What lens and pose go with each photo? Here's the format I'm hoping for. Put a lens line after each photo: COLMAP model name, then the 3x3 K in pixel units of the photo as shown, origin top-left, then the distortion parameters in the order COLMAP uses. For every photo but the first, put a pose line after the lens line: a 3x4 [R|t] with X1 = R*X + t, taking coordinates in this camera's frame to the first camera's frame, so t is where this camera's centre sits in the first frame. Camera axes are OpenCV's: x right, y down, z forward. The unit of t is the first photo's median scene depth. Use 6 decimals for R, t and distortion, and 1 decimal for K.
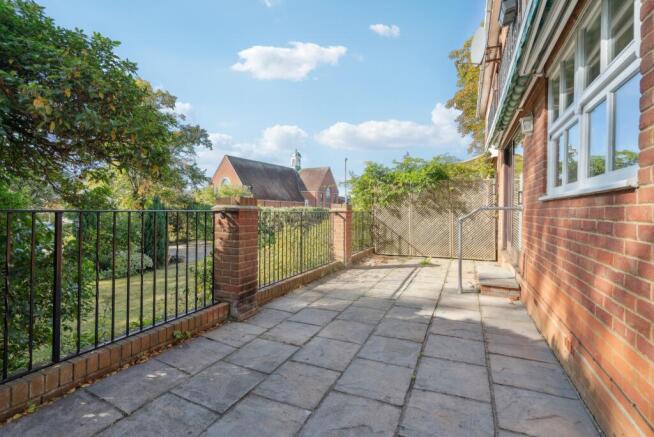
lens RADIAL K [[301.6, 0, 327.0], [0, 301.6, 218.5], [0, 0, 1]] dist [0.001216, 0.000028]
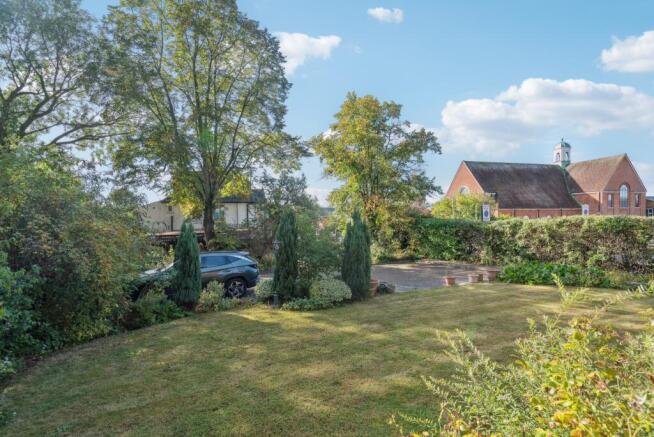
lens RADIAL K [[301.6, 0, 327.0], [0, 301.6, 218.5], [0, 0, 1]] dist [0.001216, 0.000028]
pose [[0.719600, -0.034559, -0.693528, -0.024056], [0.006627, 0.999057, -0.042907, -0.008927], [0.694357, 0.026280, 0.719151, 0.158492]]
